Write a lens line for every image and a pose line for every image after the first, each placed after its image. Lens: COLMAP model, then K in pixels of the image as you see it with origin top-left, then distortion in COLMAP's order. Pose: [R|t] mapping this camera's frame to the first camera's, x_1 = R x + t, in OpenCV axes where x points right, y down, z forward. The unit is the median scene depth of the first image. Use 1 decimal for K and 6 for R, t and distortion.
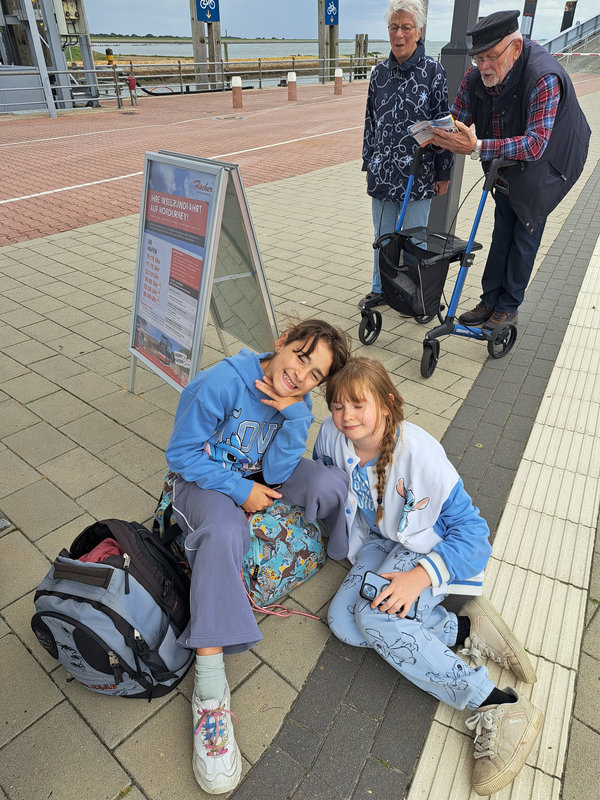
lens RADIAL K [[557.7, 0, 297.8], [0, 557.7, 397.0], [0, 0, 1]] dist [0.042050, -0.009627]
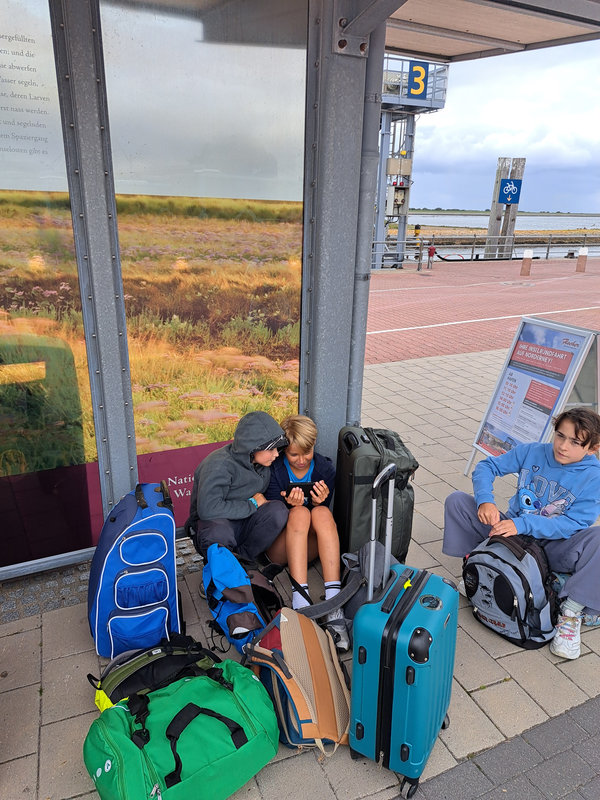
lens RADIAL K [[567.0, 0, 321.2], [0, 567.0, 411.4], [0, 0, 1]] dist [0.157484, -0.003710]
pose [[0.926588, 0.155998, -0.342198, -0.044760], [-0.228460, 0.956261, -0.182680, 0.047211], [0.298733, 0.247448, 0.921699, -0.117666]]
